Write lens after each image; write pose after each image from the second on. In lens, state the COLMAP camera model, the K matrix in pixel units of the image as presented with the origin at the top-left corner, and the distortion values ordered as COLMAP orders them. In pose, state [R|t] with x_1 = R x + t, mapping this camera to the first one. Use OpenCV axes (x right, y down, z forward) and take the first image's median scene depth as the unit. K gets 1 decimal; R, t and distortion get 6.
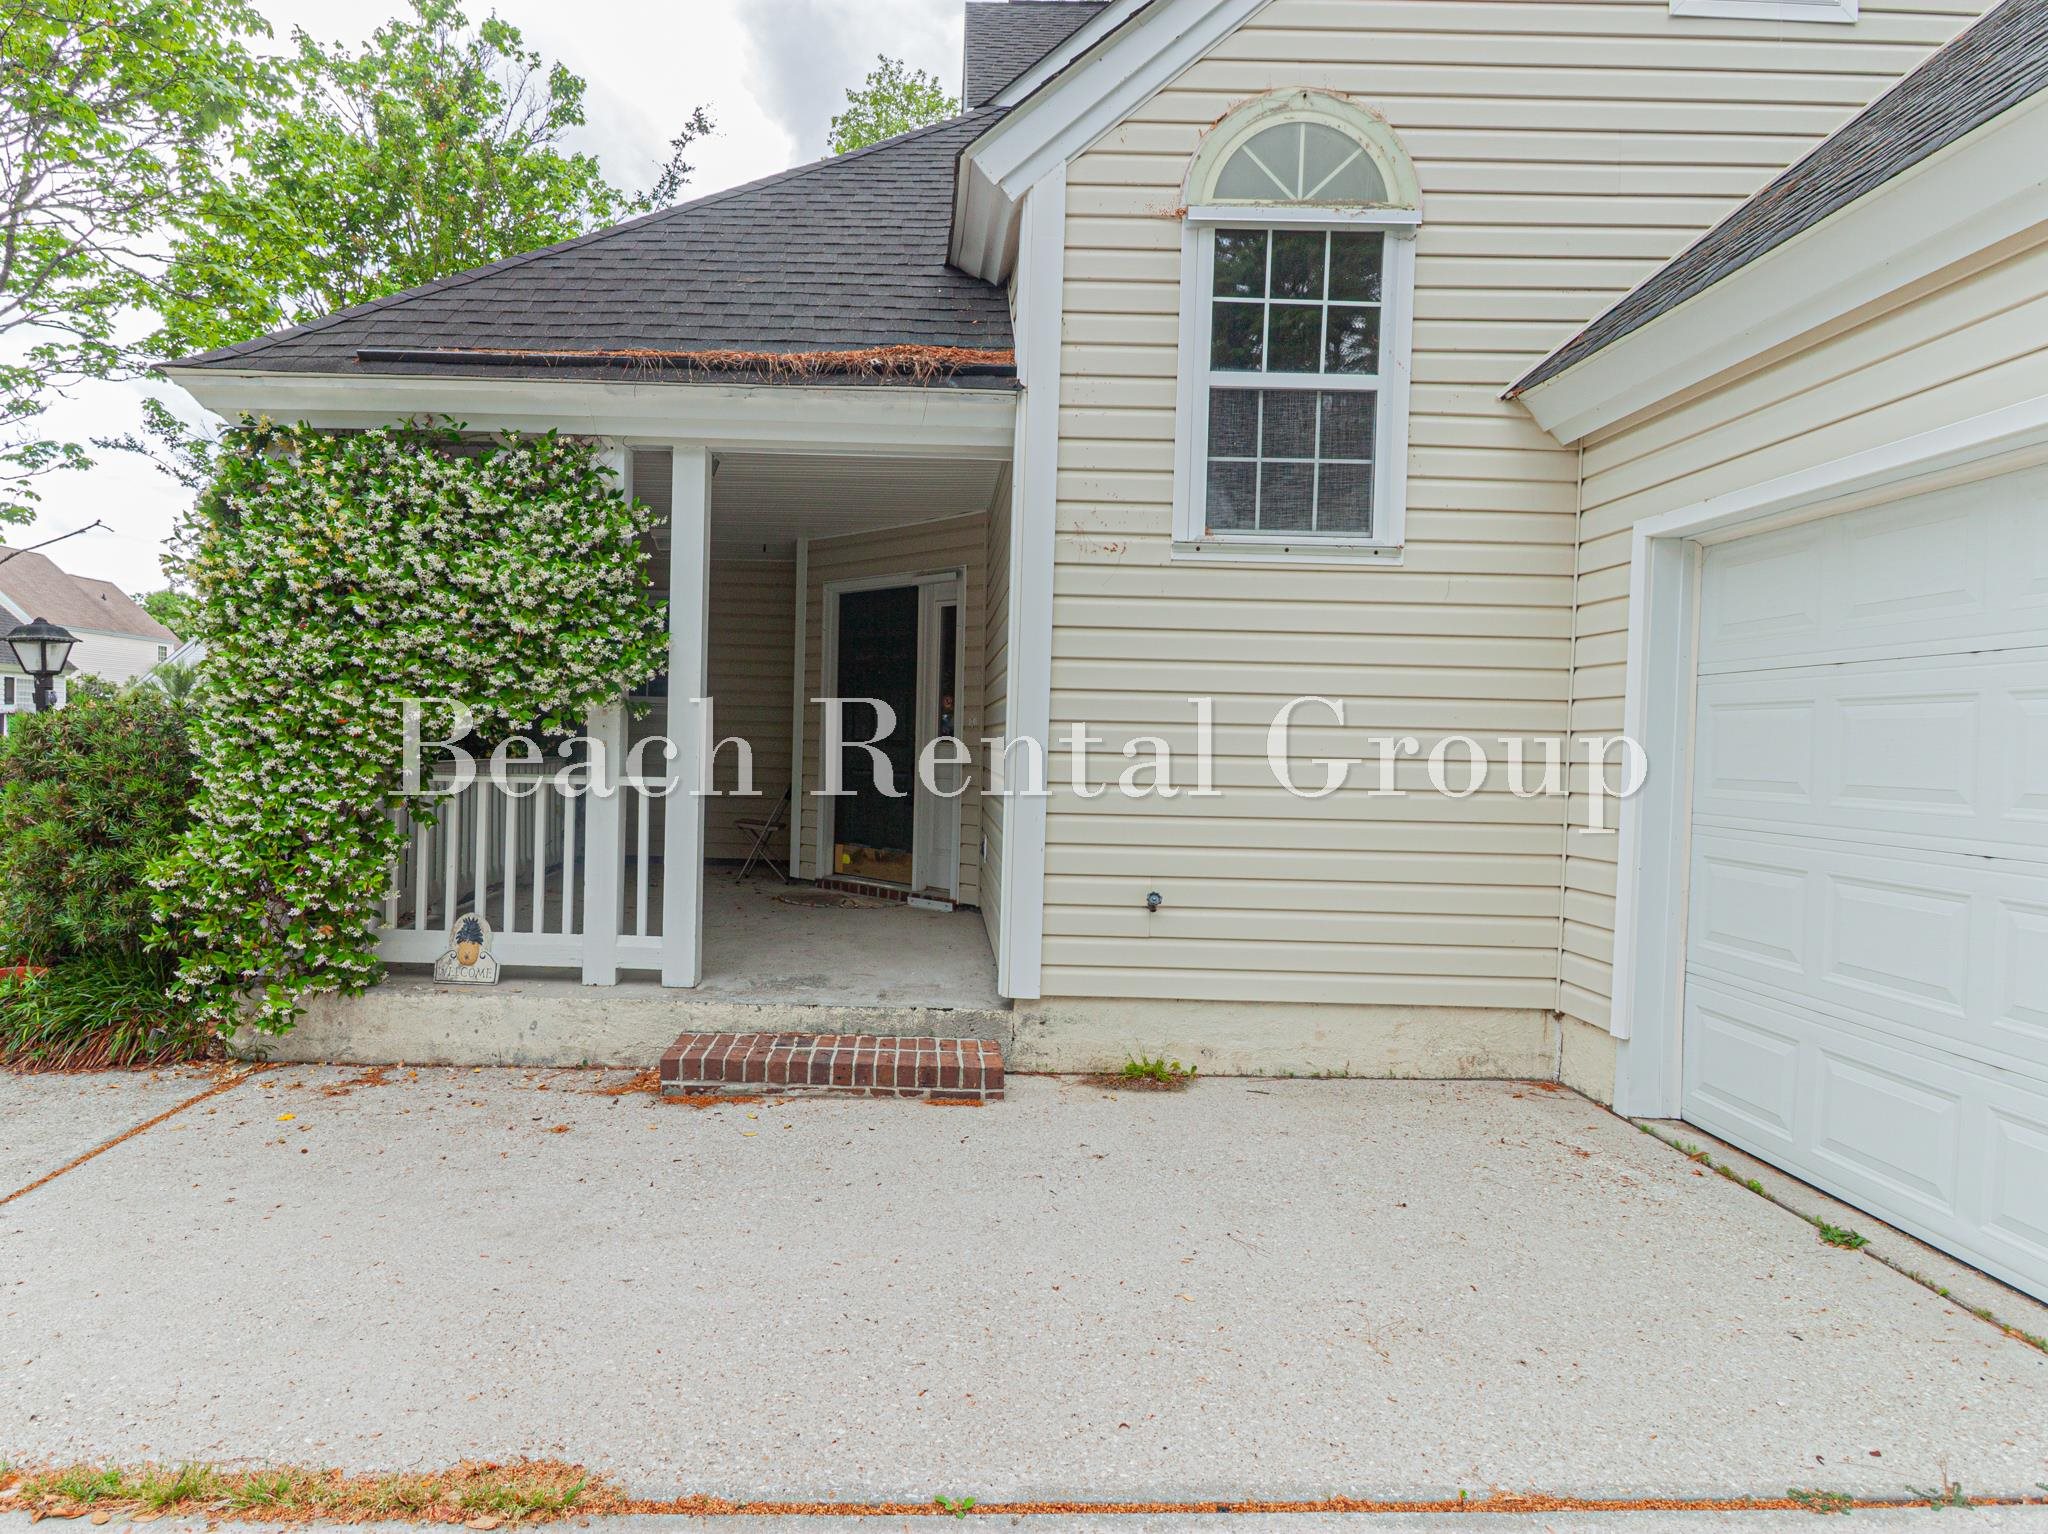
lens RADIAL K [[1013.2, 0, 1022.8], [0, 1013.2, 757.4], [0, 0, 1]] dist [0.003364, 0.000180]
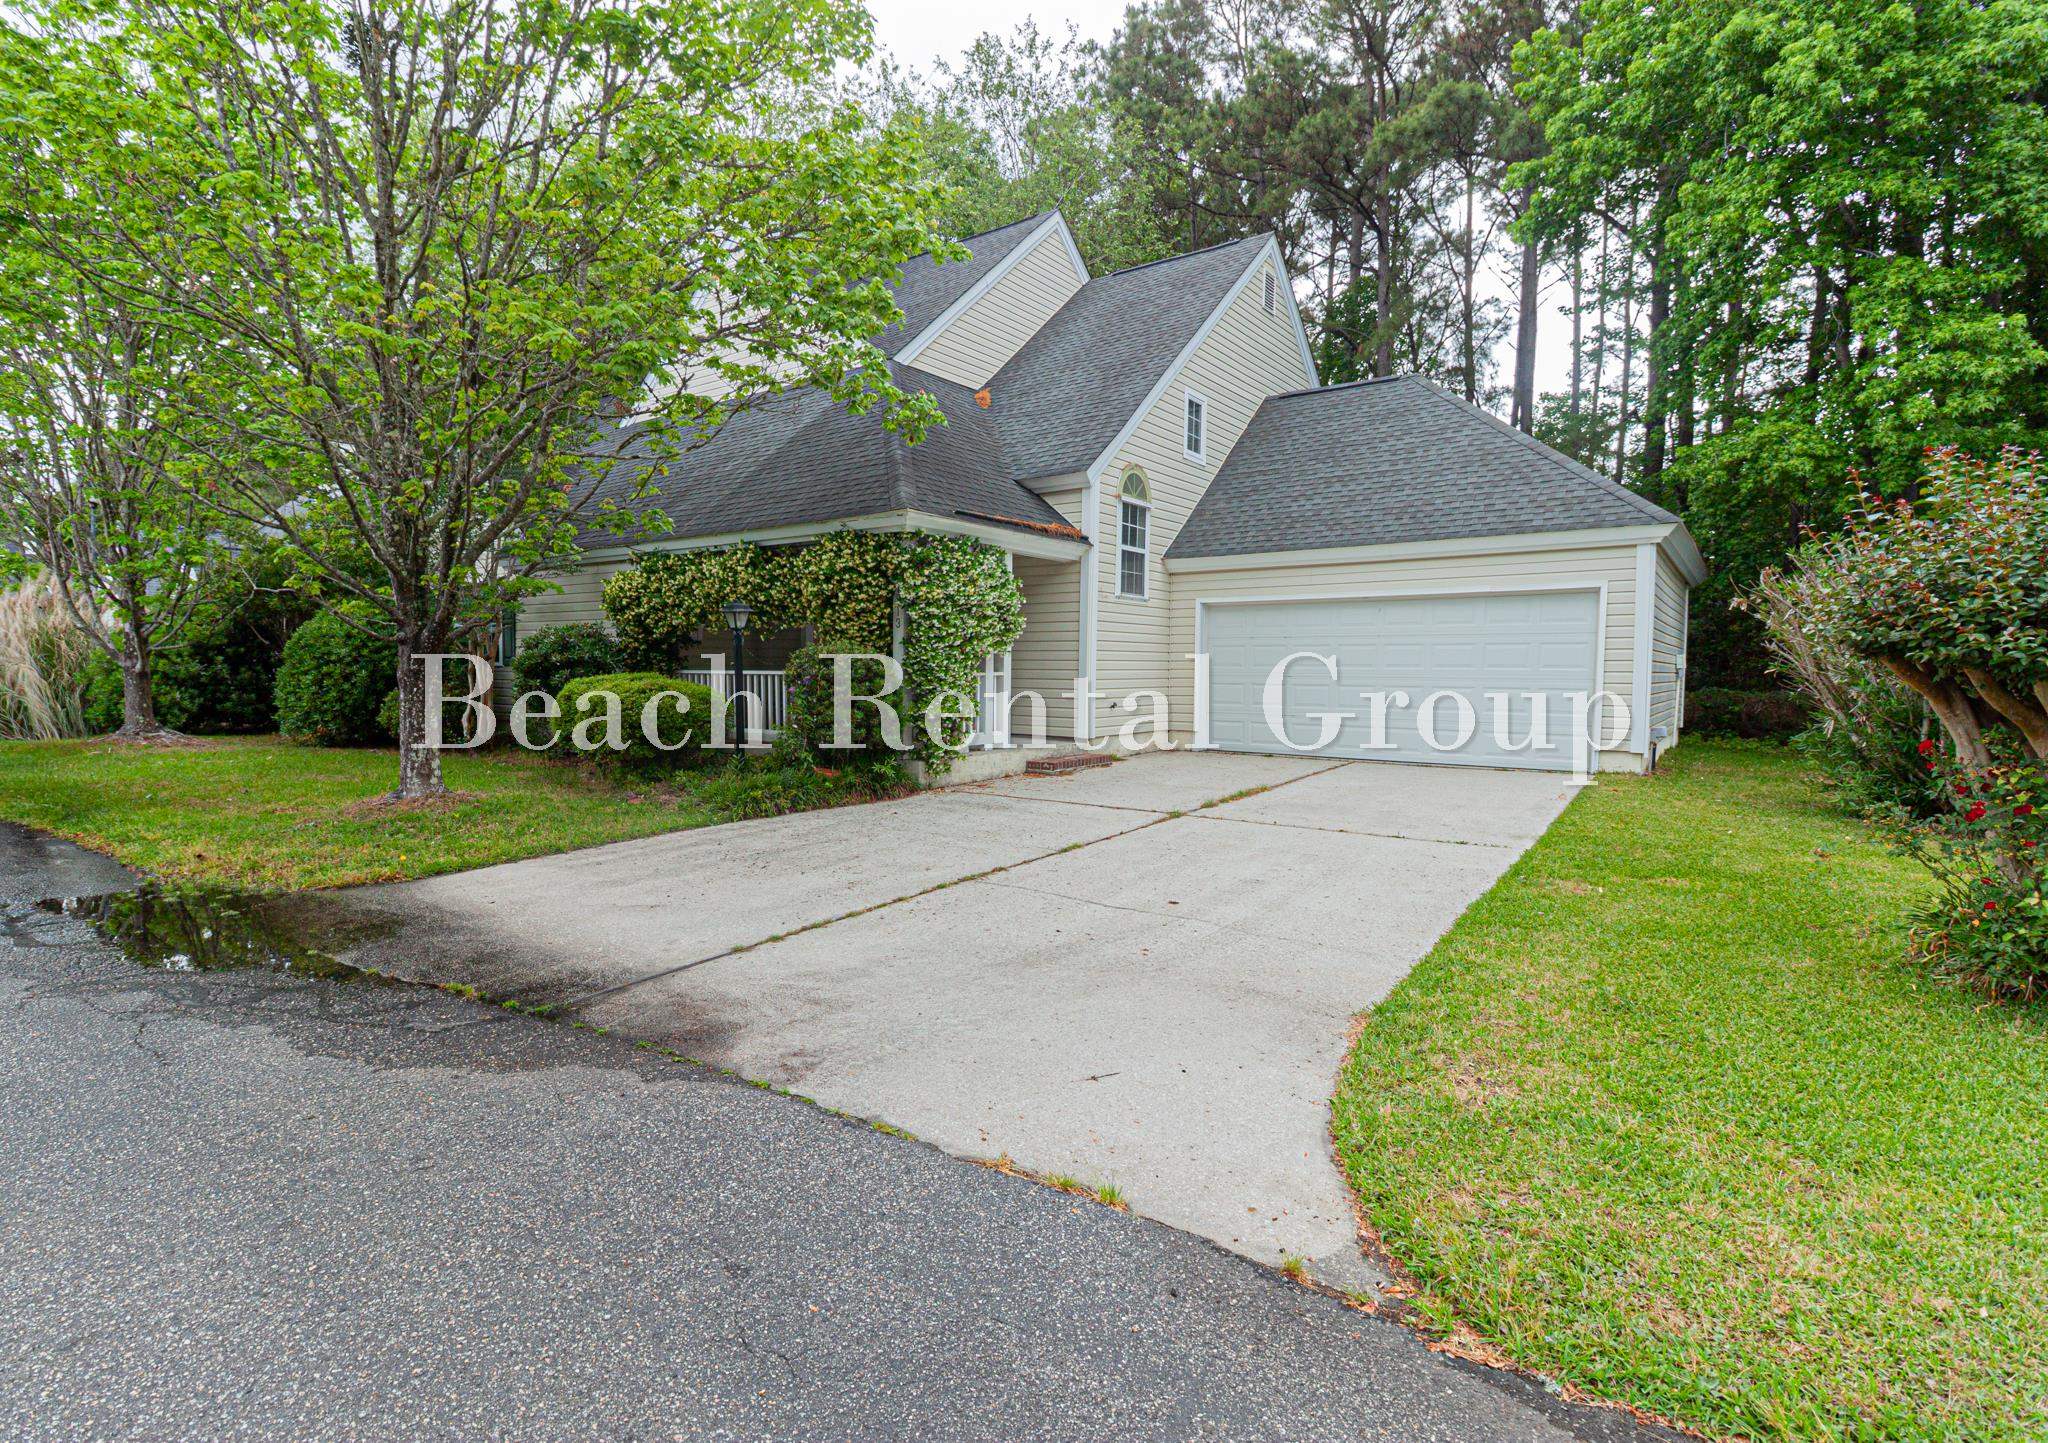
lens RADIAL K [[993.3, 0, 1012.5], [0, 993.3, 721.6], [0, 0, 1]] dist [-0.001367, -0.009450]
pose [[0.581853, -0.066931, 0.810535, -2.691041], [0.023083, 0.997565, 0.065805, -0.024259], [-0.812966, -0.019580, 0.581982, -0.613241]]
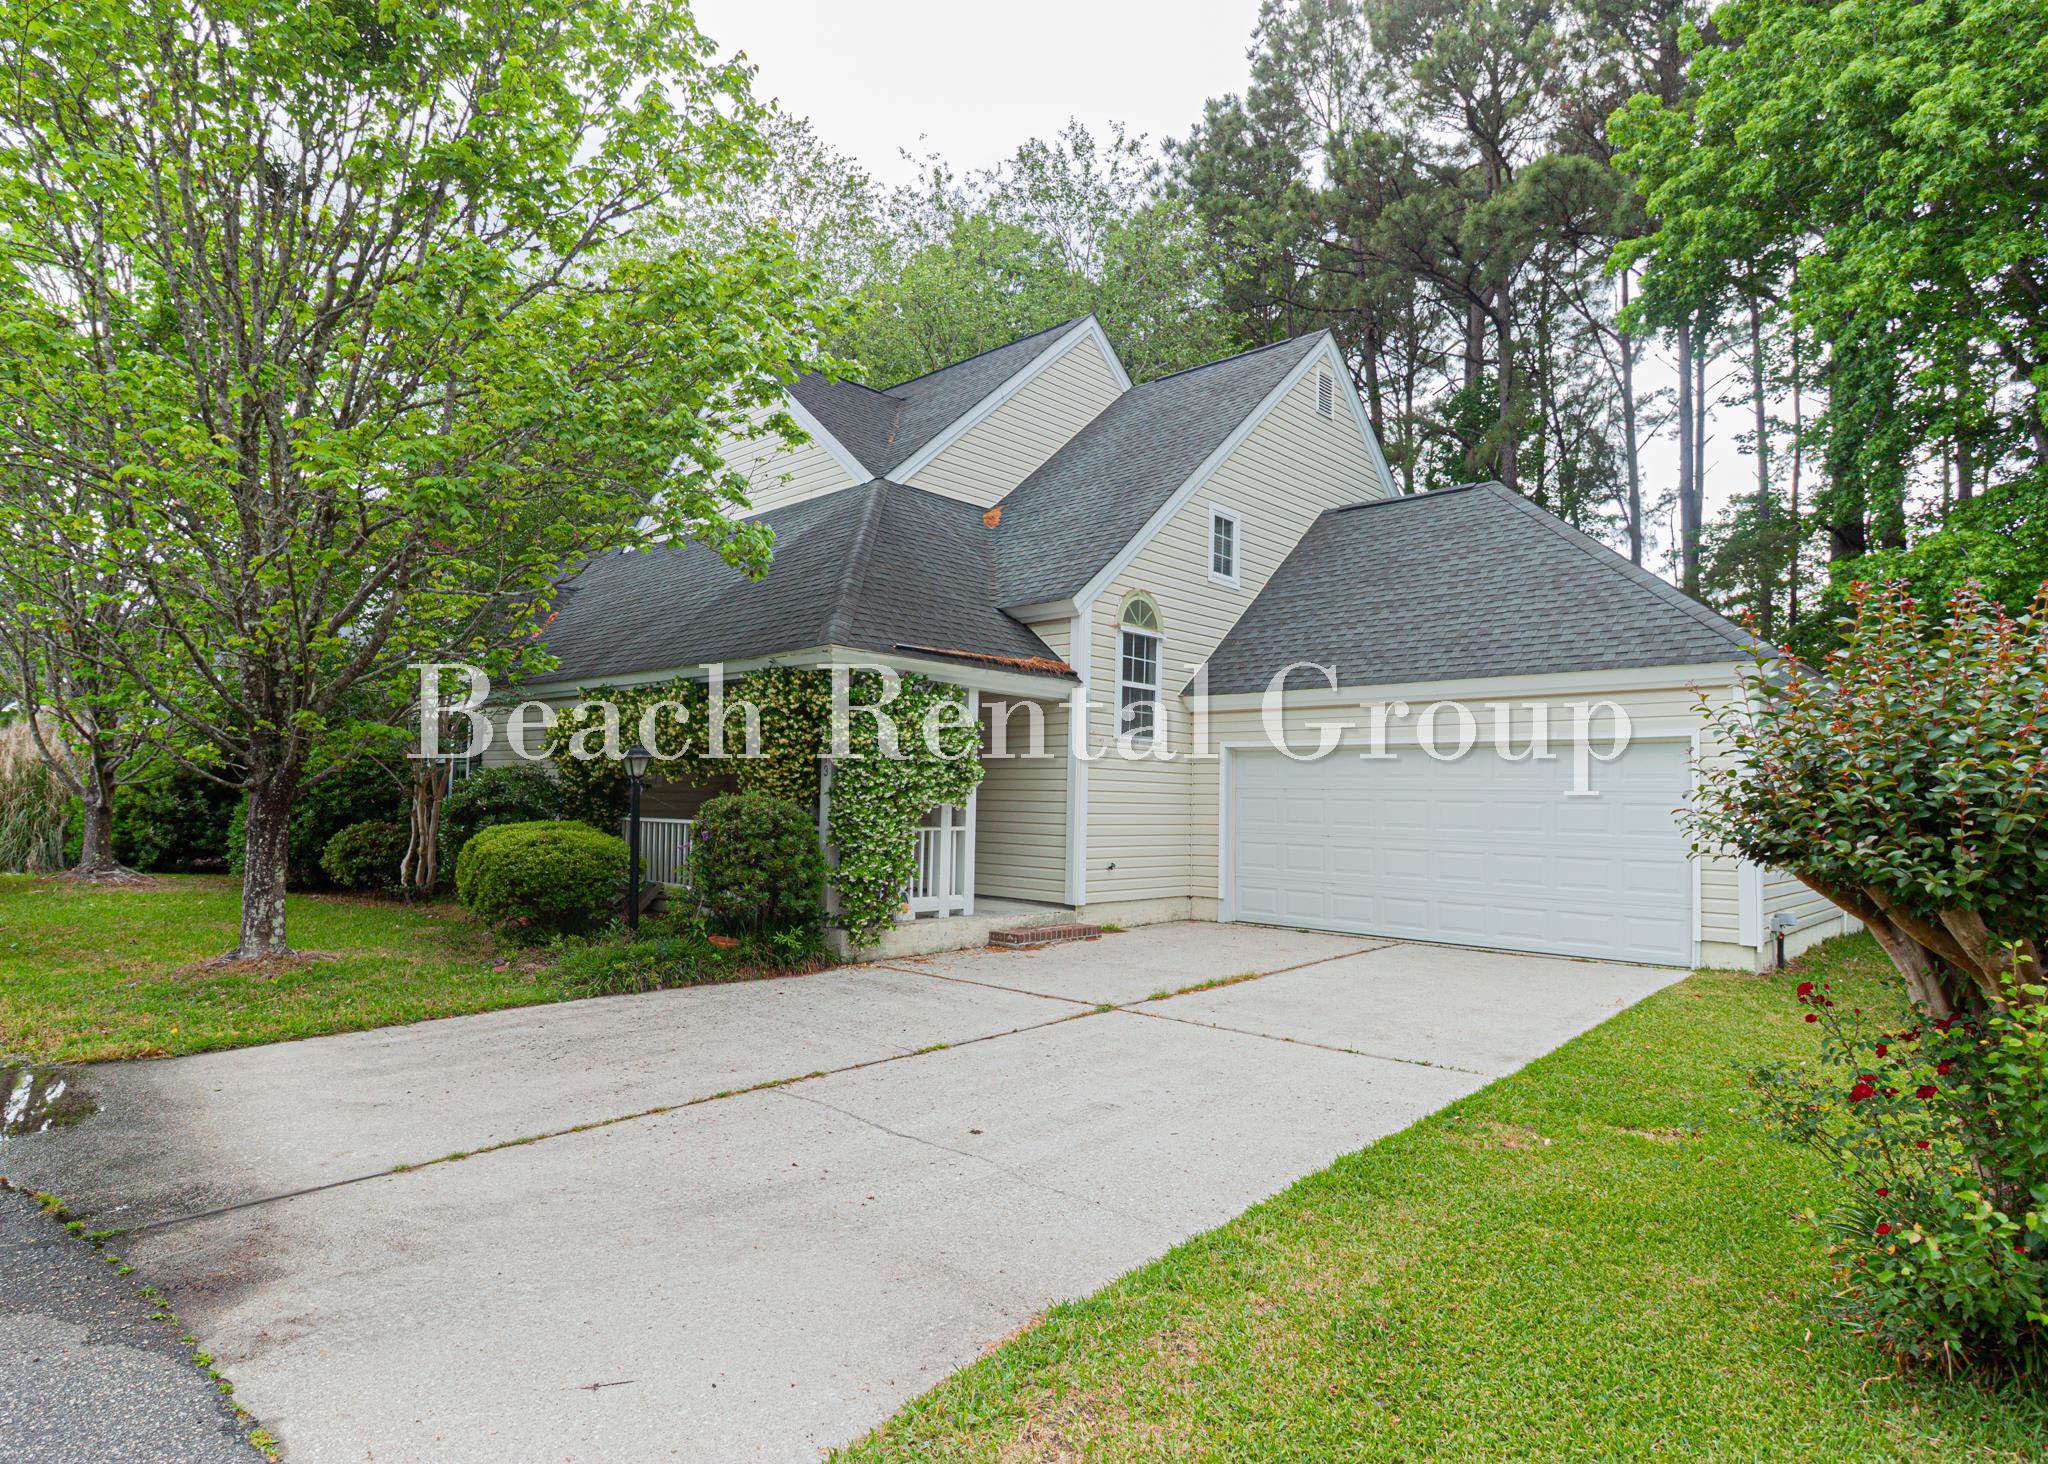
lens RADIAL K [[1118.6, 0, 1038.2], [0, 1118.6, 732.5], [0, 0, 1]] dist [0.000395, -0.007893]
pose [[0.680783, 0.033354, 0.731726, -2.293005], [0.007930, 0.998569, -0.052896, -0.066439], [-0.732443, 0.041814, 0.679544, -0.978734]]
